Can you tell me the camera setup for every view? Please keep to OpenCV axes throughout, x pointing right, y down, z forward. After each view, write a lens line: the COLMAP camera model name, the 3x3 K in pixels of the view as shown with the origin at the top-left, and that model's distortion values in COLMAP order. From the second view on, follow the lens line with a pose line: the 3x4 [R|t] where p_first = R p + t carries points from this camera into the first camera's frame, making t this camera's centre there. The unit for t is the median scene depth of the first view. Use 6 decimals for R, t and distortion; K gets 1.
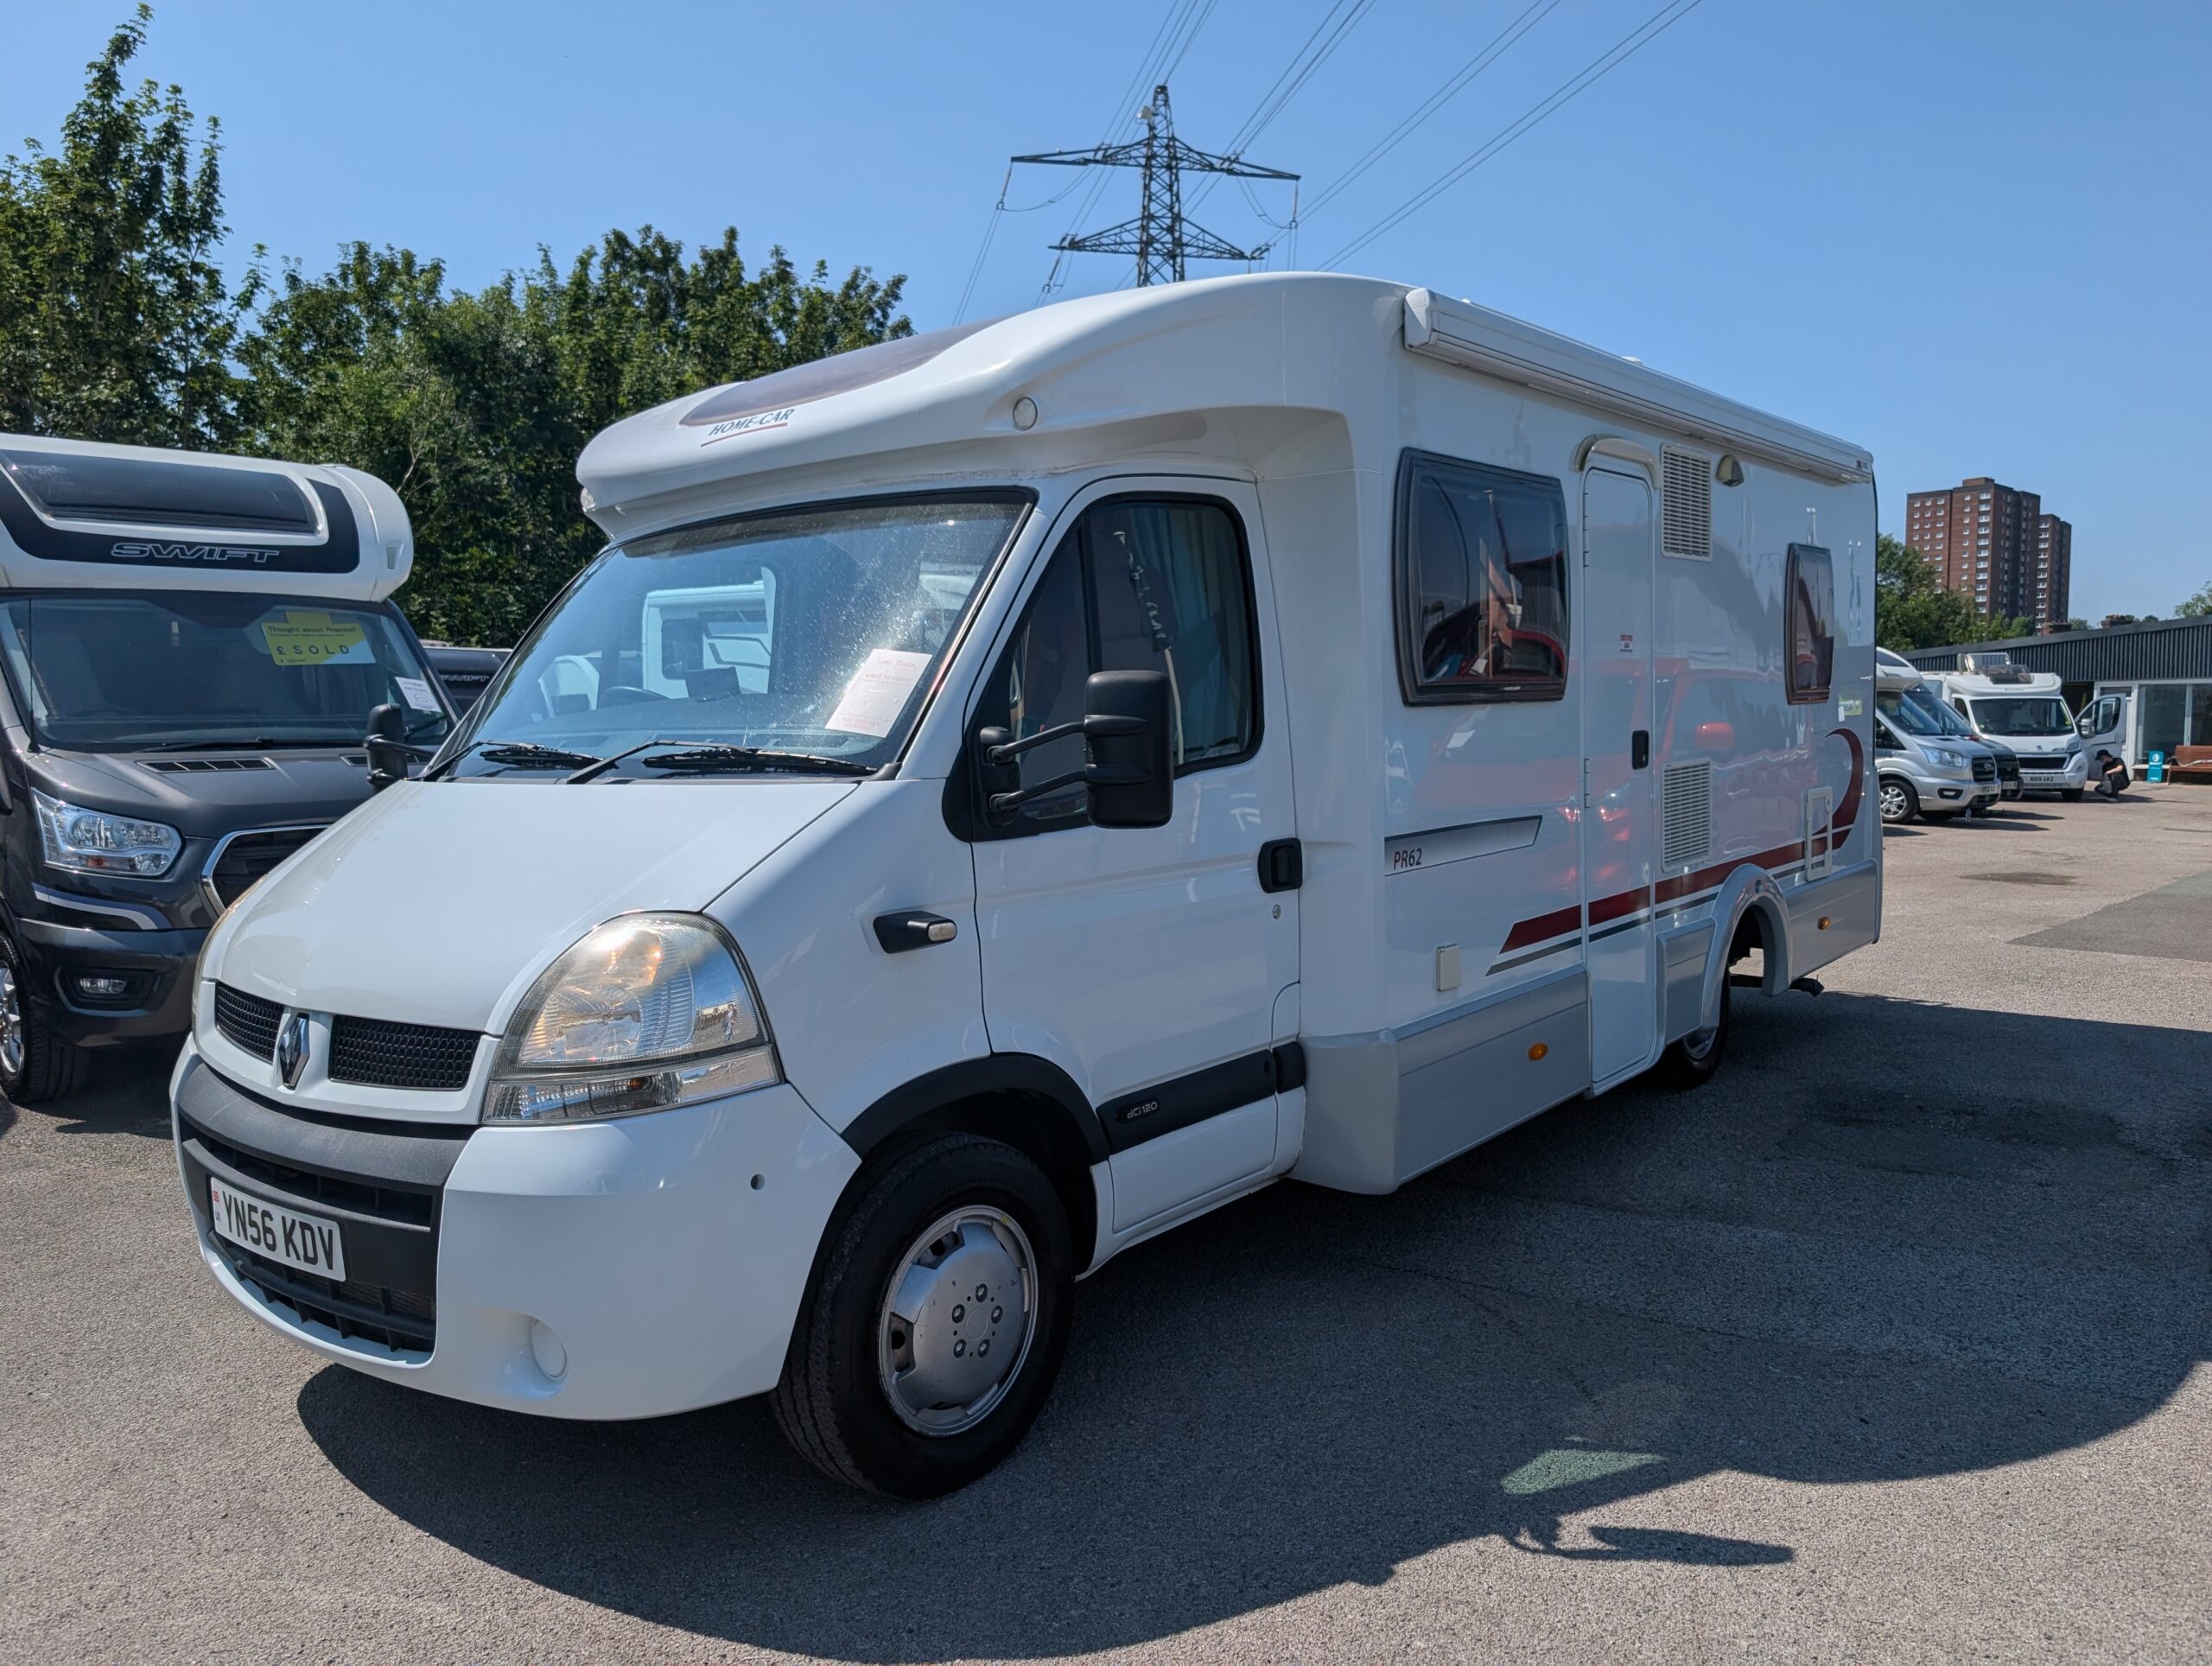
lens RADIAL K [[1567.2, 0, 1098.4], [0, 1567.2, 884.1], [0, 0, 1]] dist [0.007284, -0.005001]
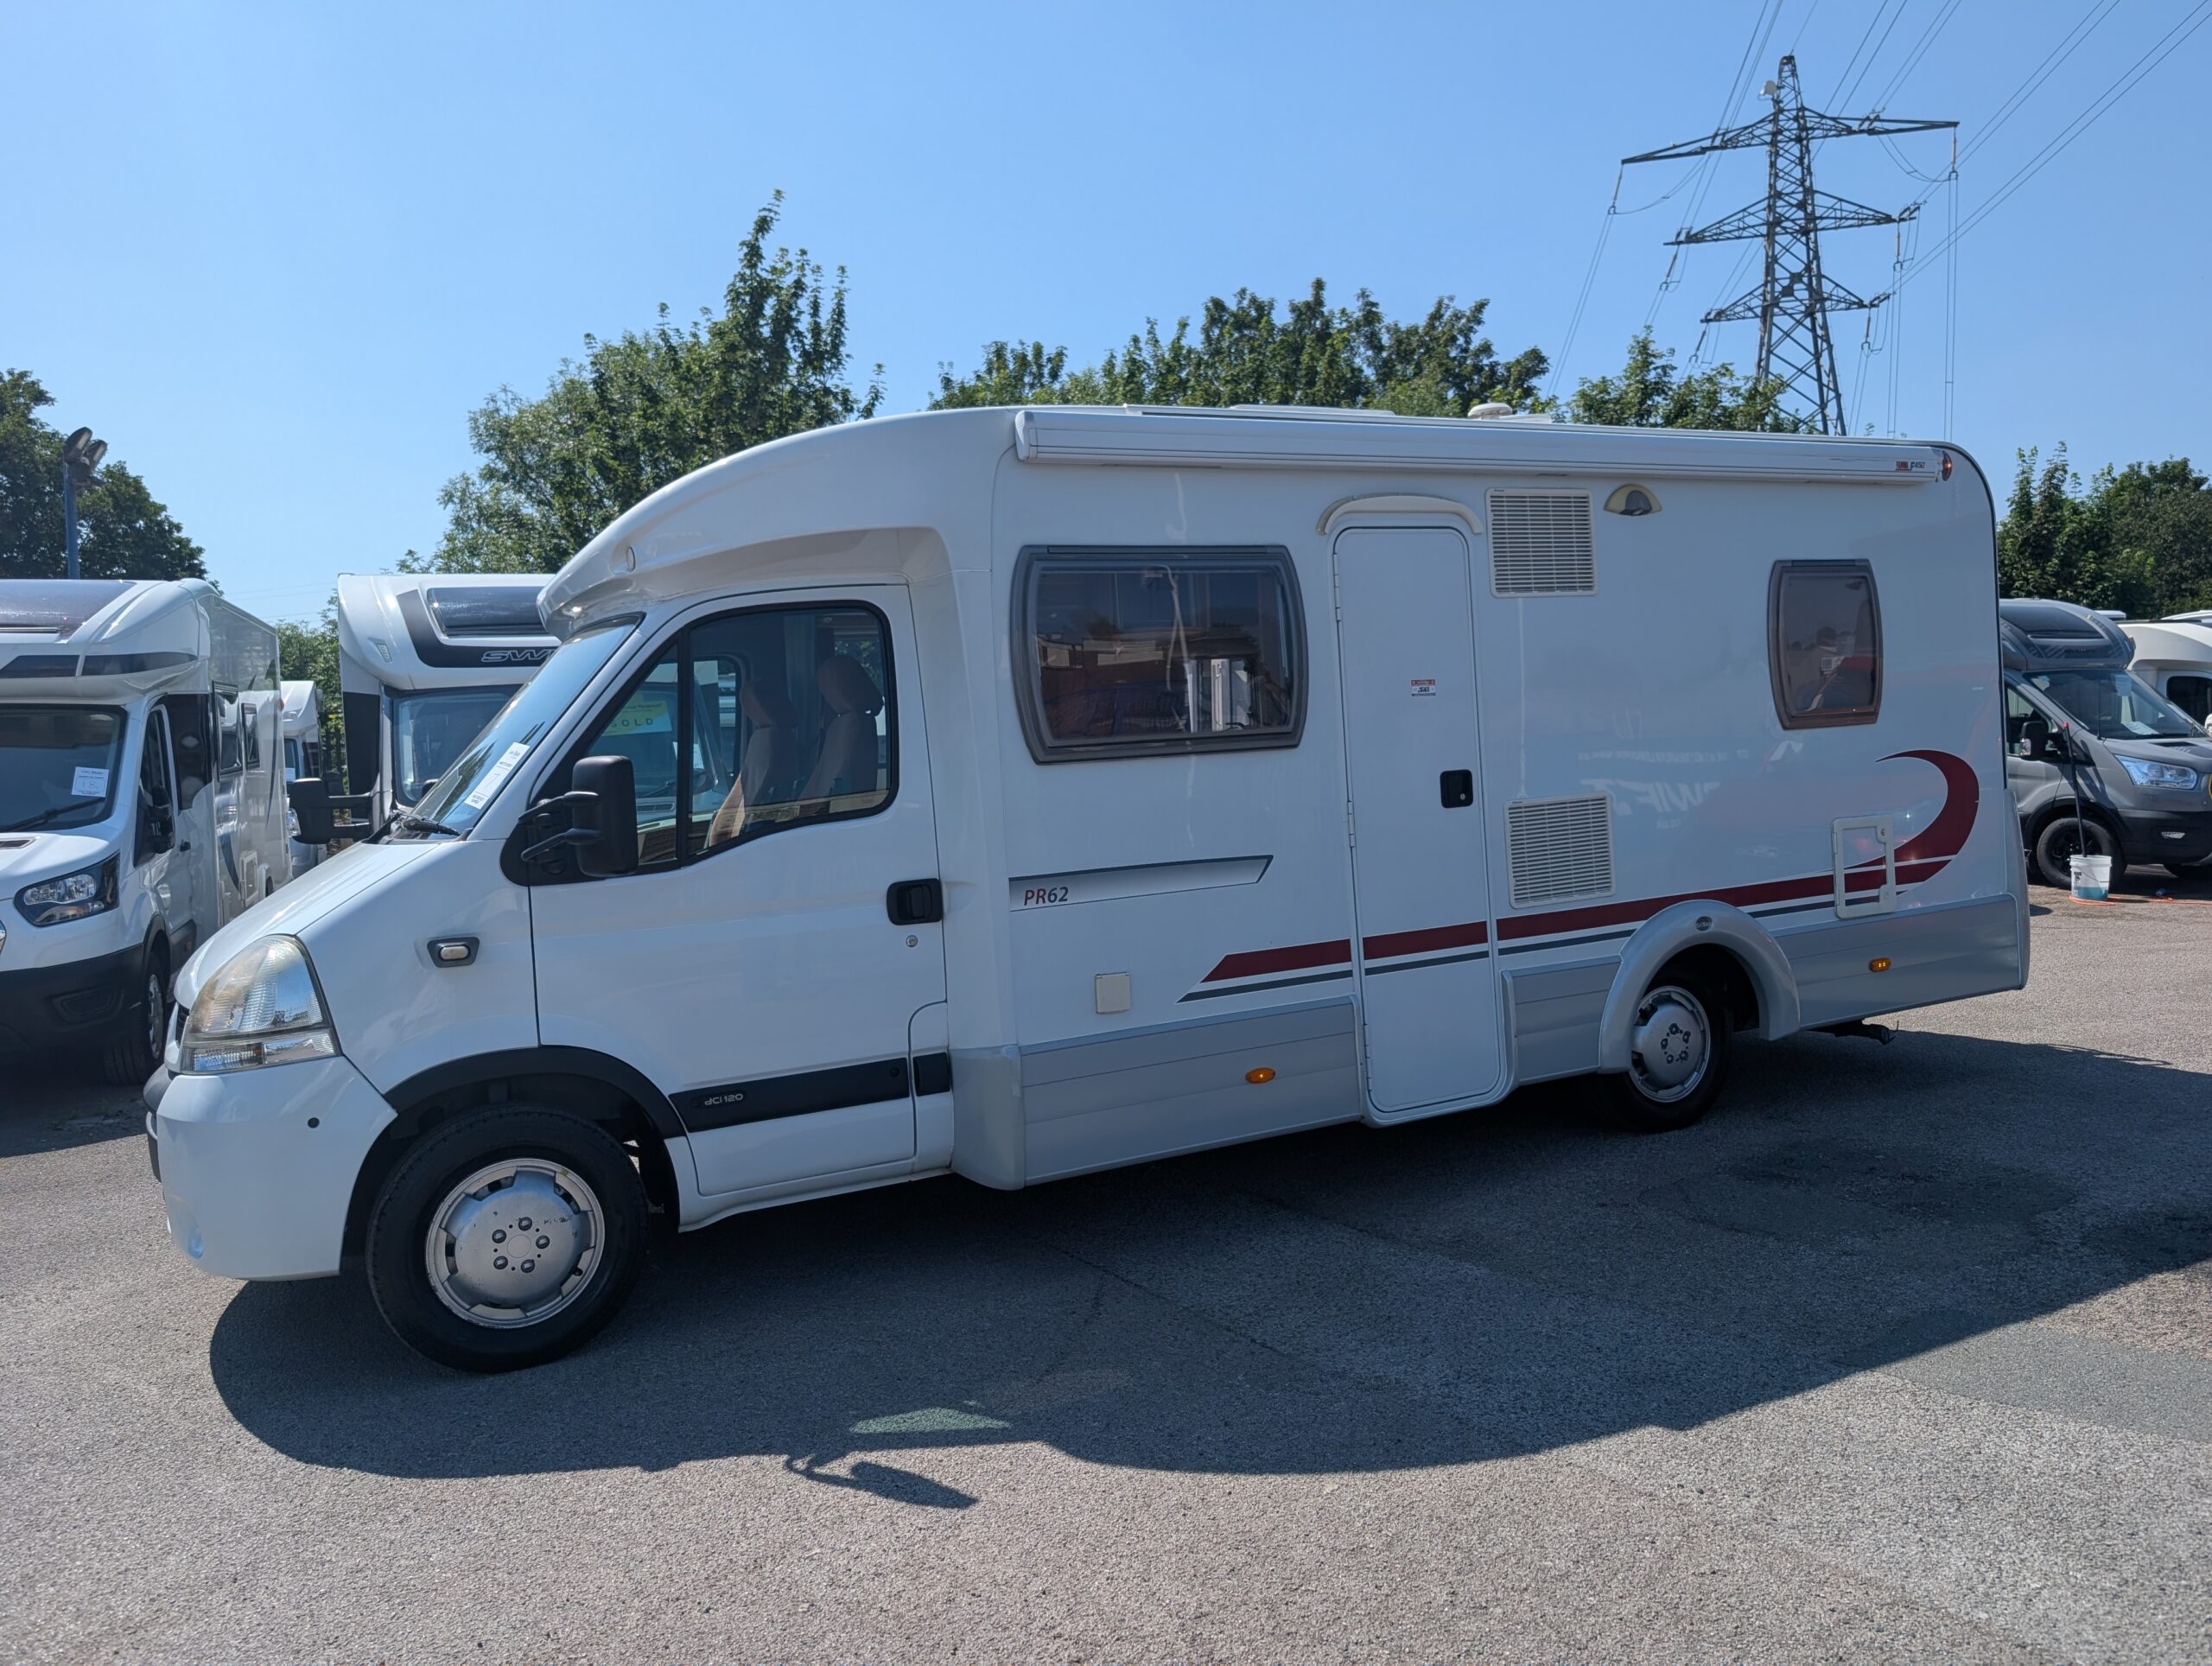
lens RADIAL K [[1567.2, 0, 1113.7], [0, 1567.2, 829.7], [0, 0, 1]] dist [0.007284, -0.005001]
pose [[0.917409, -0.009871, -0.397824, 0.117431], [-0.008607, 0.998966, -0.044635, -0.002452], [0.397853, 0.044373, 0.916376, -0.005077]]
